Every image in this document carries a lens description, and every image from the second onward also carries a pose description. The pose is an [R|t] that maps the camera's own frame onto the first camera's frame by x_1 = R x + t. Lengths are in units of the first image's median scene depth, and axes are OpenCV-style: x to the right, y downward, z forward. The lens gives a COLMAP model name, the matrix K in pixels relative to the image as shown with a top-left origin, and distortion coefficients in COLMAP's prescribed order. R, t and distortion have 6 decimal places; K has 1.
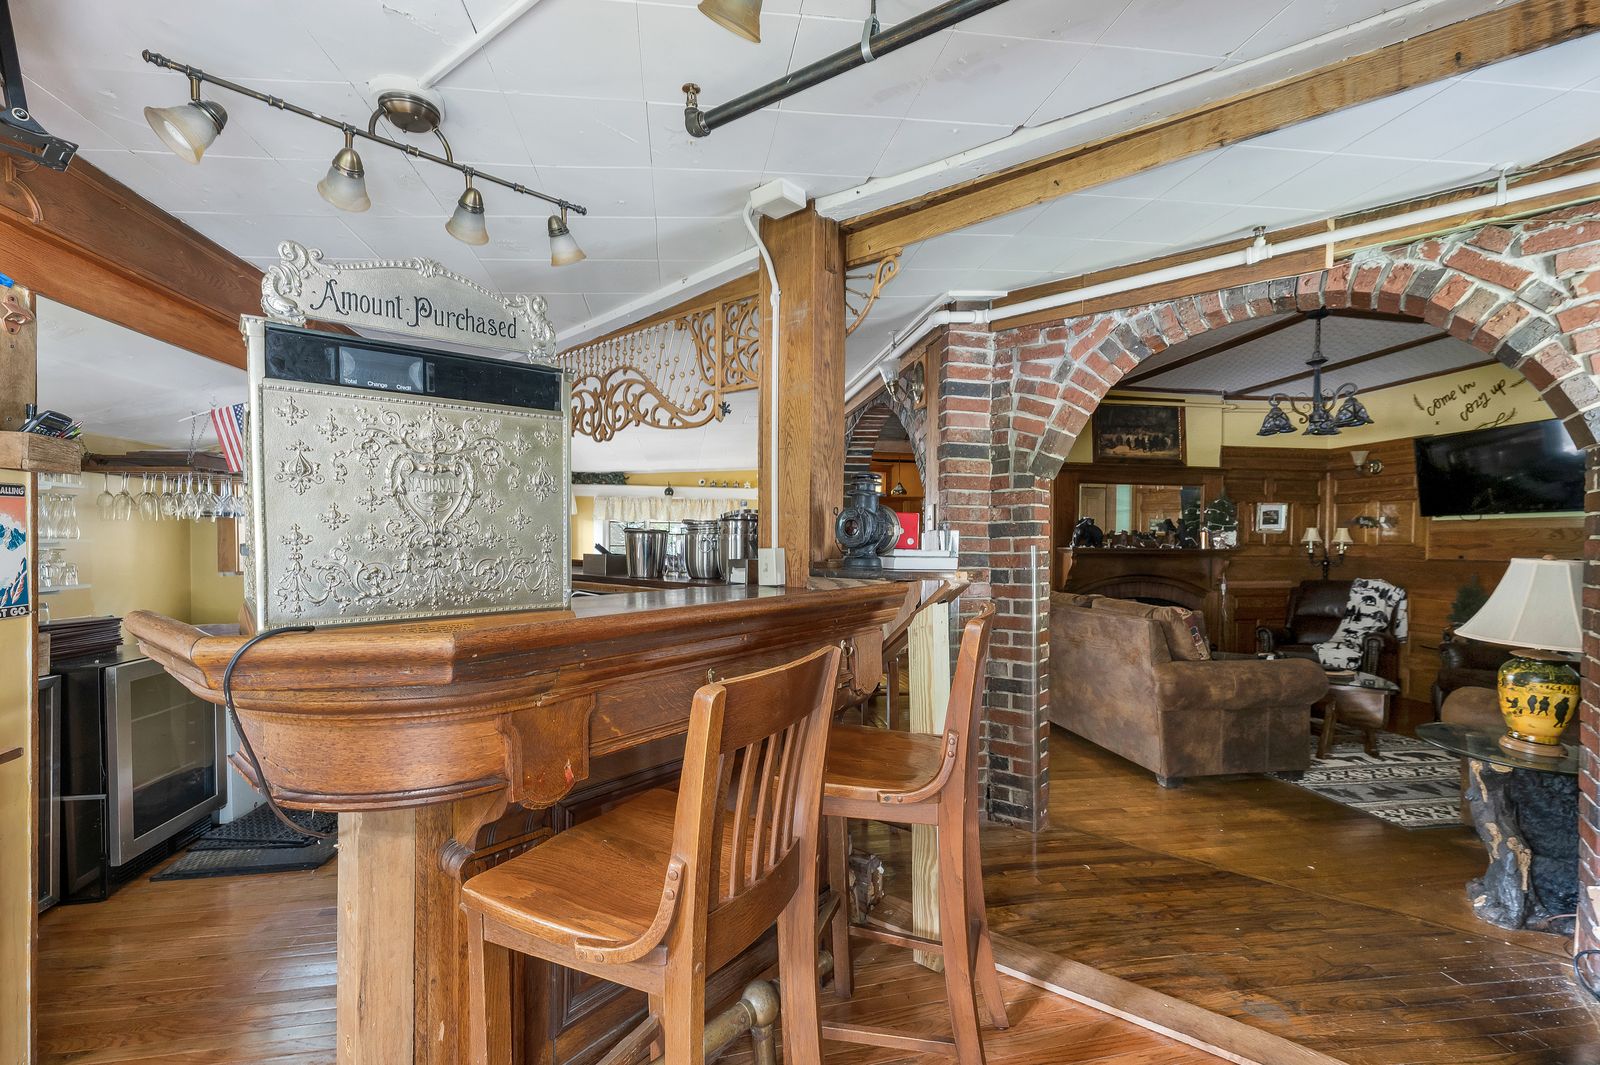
lens RADIAL K [[675.3, 0, 802.2], [0, 675.3, 552.2], [0, 0, 1]] dist [0.000756, -0.000008]
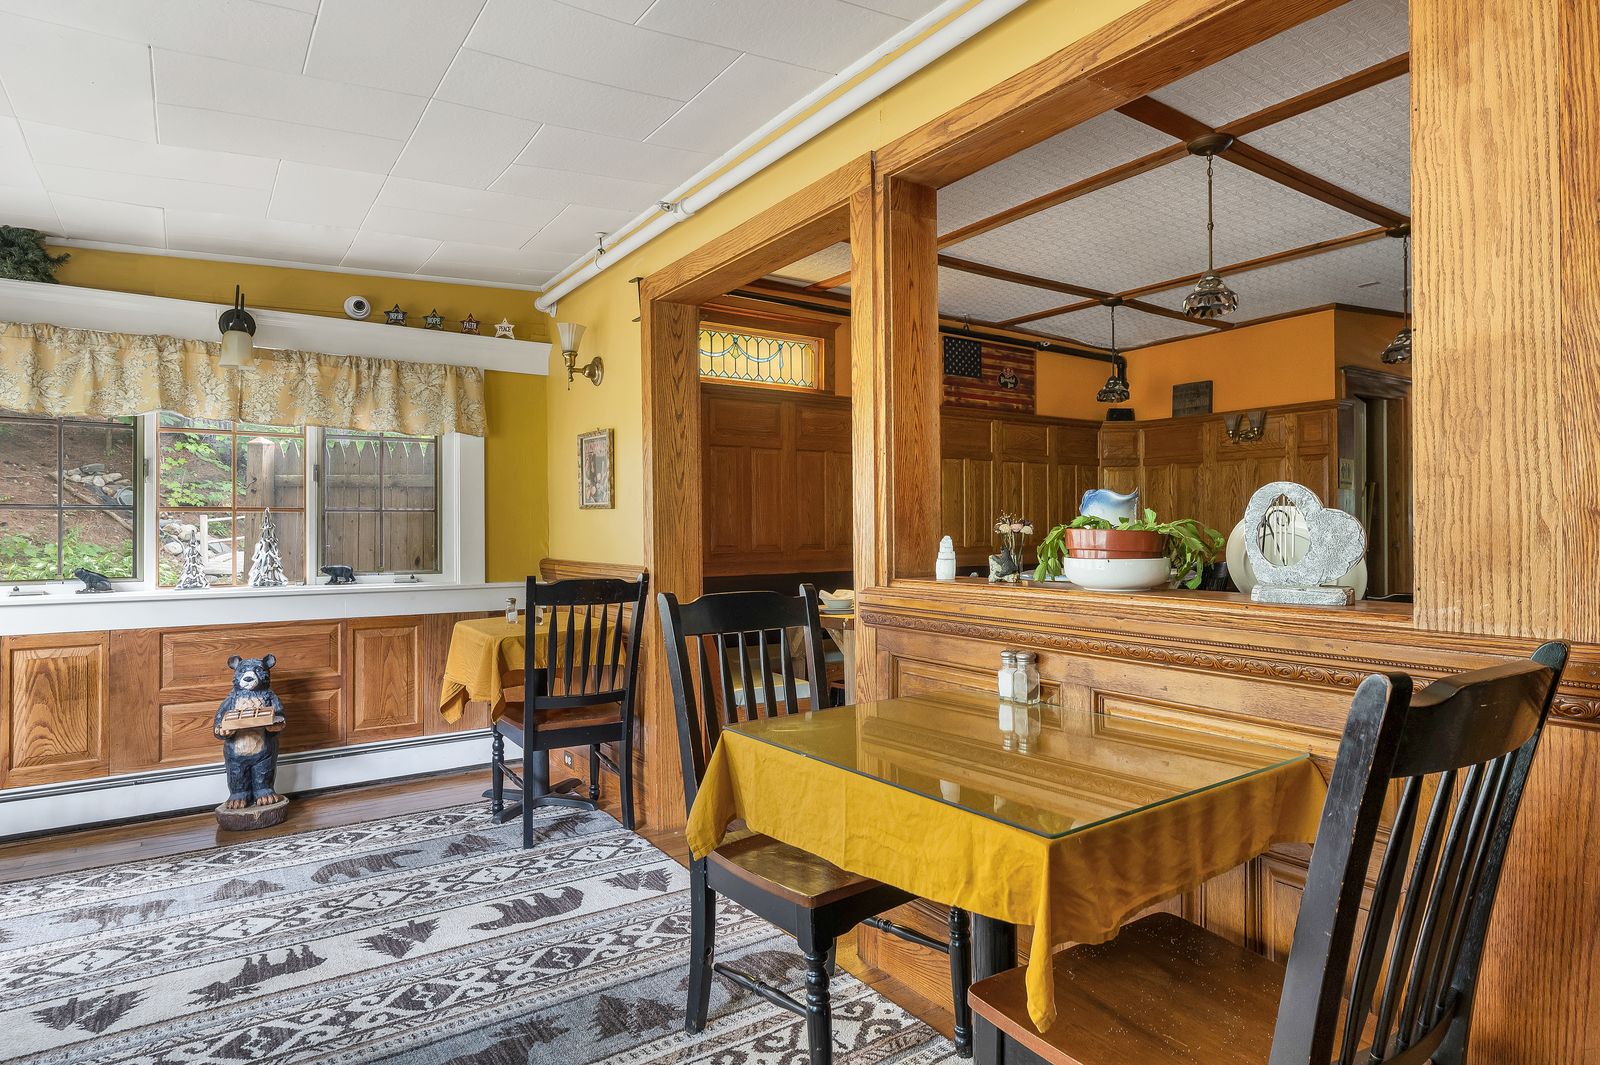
lens RADIAL K [[883.8, 0, 799.0], [0, 883.8, 524.2], [0, 0, 1]] dist [-0.002409, 0.000843]
pose [[0.910287, -0.008390, 0.413893, -0.389552], [0.015227, 0.999797, -0.013223, 0.021626], [-0.413697, 0.018339, 0.910230, 1.593451]]
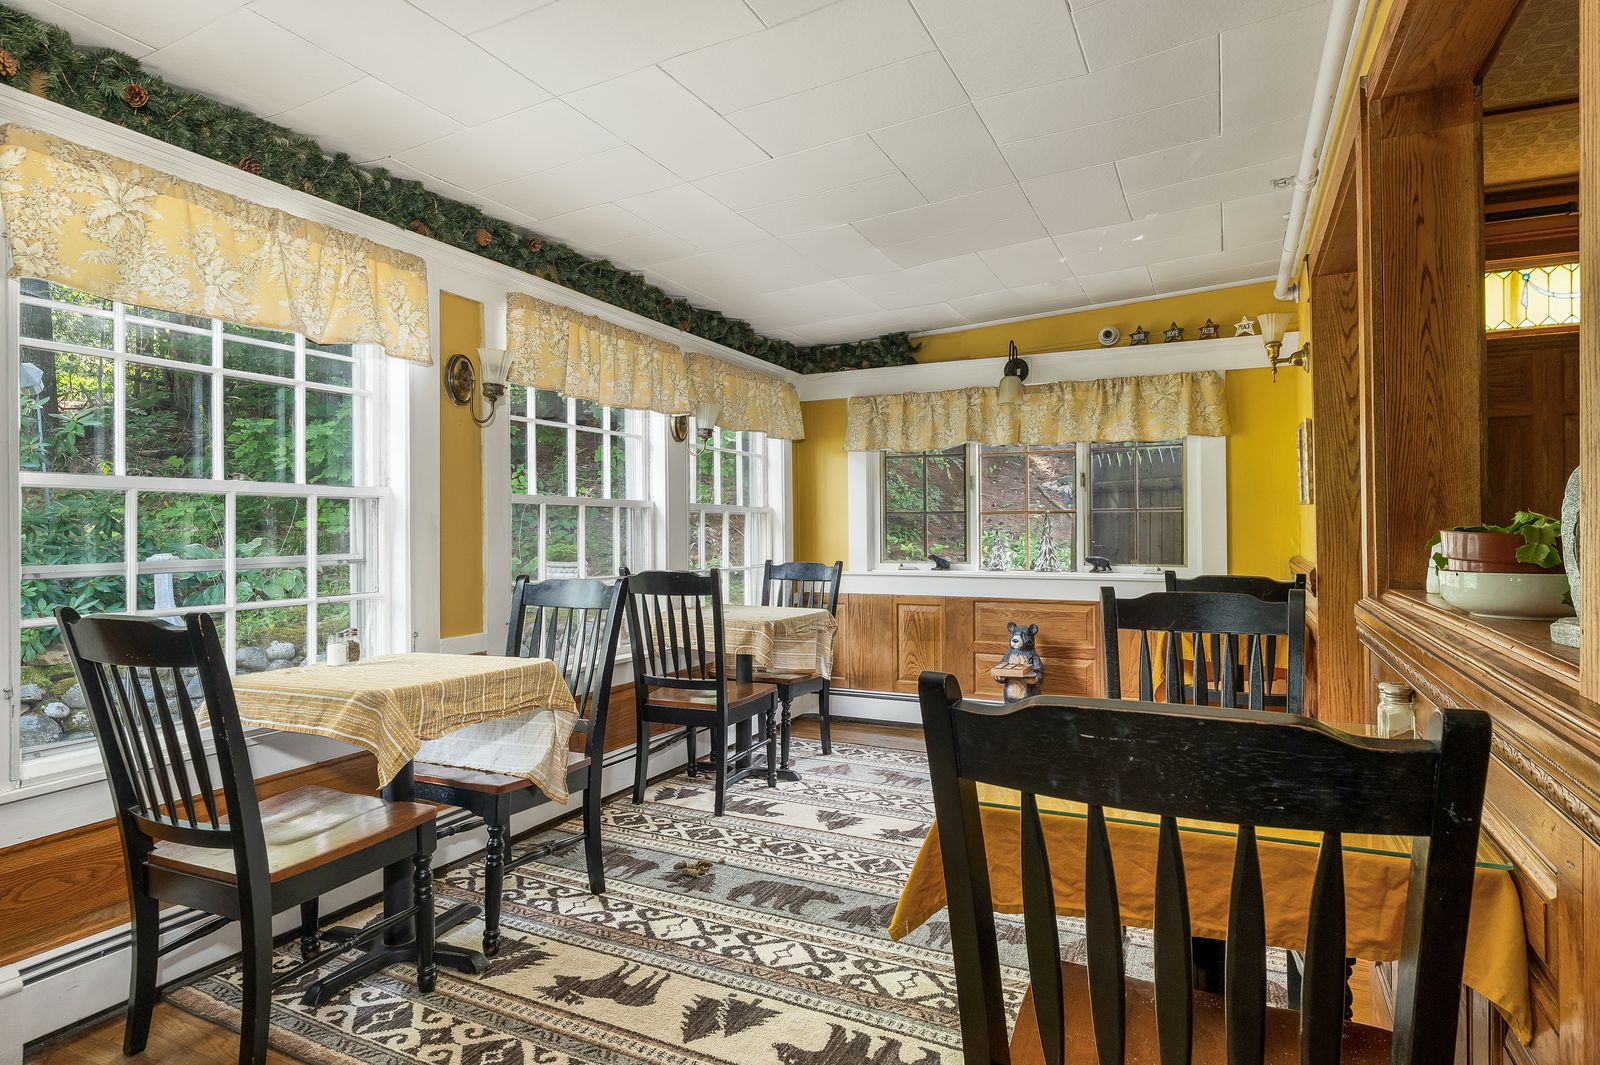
lens RADIAL K [[878.7, 0, 800.0], [0, 878.7, 532.5], [0, 0, 1]] dist [-0.000955, -0.000529]
pose [[0.808787, -0.008061, -0.588047, -0.006784], [0.004036, 0.999959, -0.008156, 0.022810], [0.588088, 0.004223, 0.808786, 1.514001]]
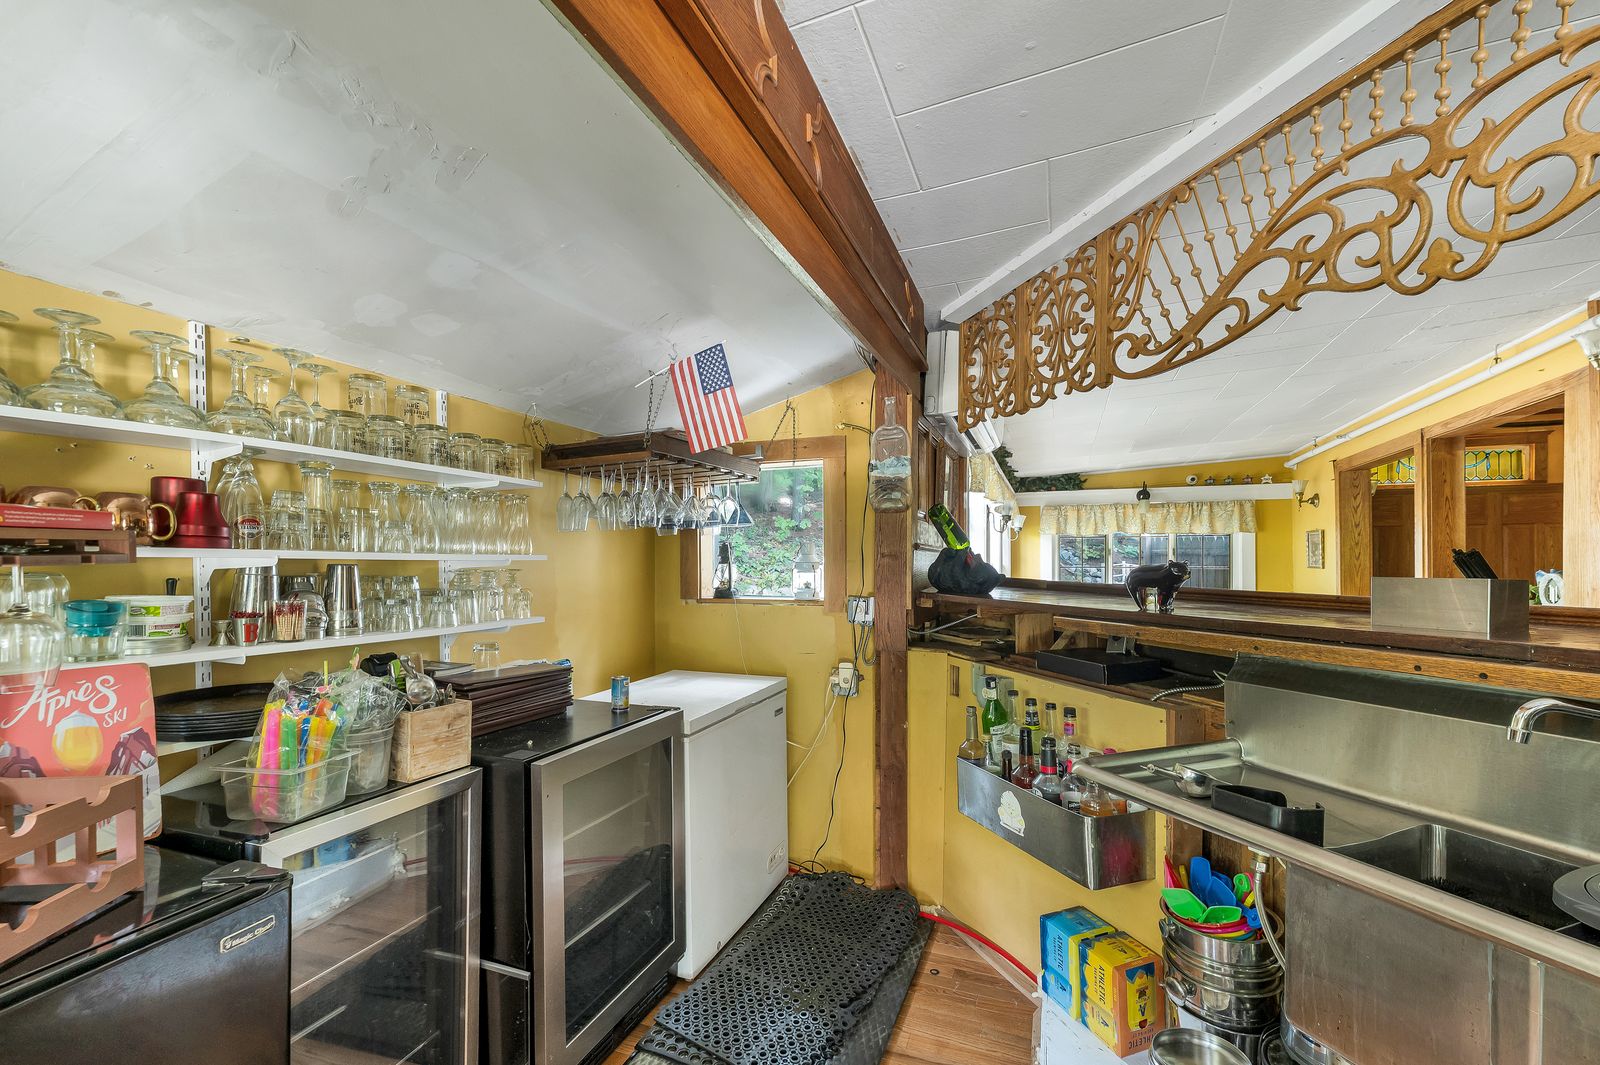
lens RADIAL K [[667.5, 0, 797.6], [0, 667.5, 566.2], [0, 0, 1]] dist [0.000918, -0.000115]
pose [[0.852786, -0.005262, -0.522235, -0.399689], [-0.001465, 0.999921, -0.012467, 0.000338], [0.522259, 0.011397, 0.852711, 0.477270]]
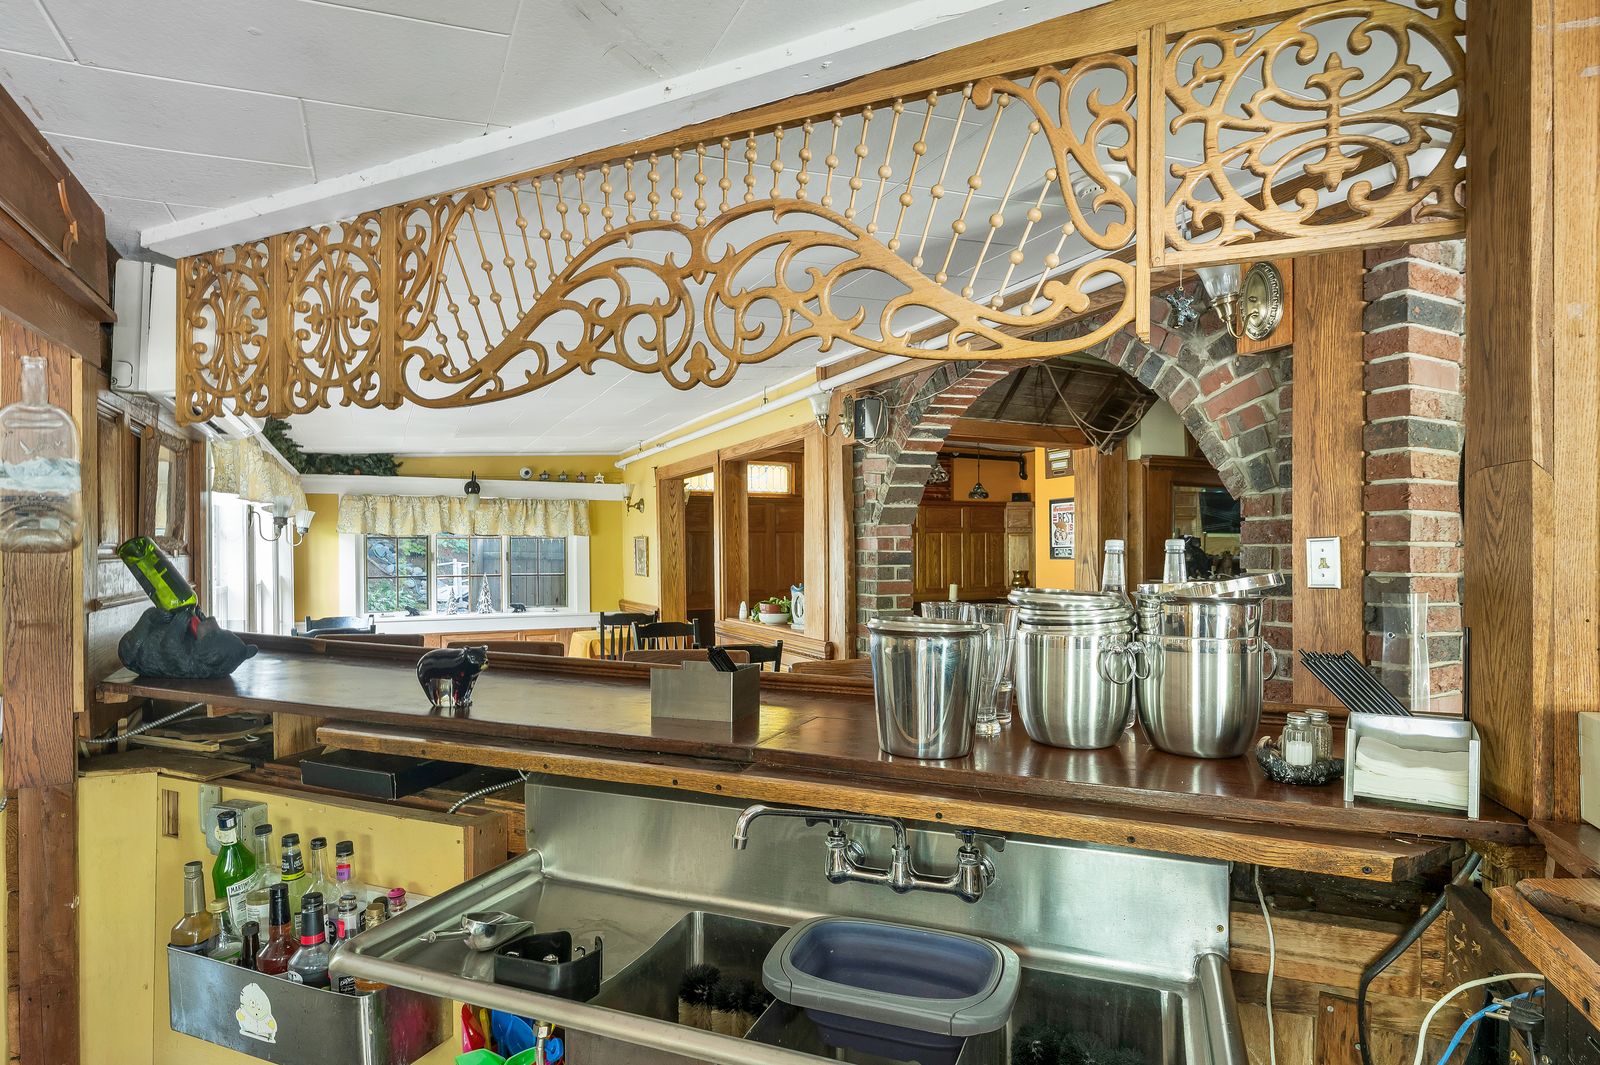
lens RADIAL K [[858.0, 0, 796.3], [0, 858.0, 556.2], [0, 0, 1]] dist [-0.001917, 0.001058]
pose [[0.961664, -0.011919, 0.273972, -0.372191], [0.013149, 0.999910, -0.002656, -0.060652], [-0.273915, 0.006156, 0.961734, 0.484180]]
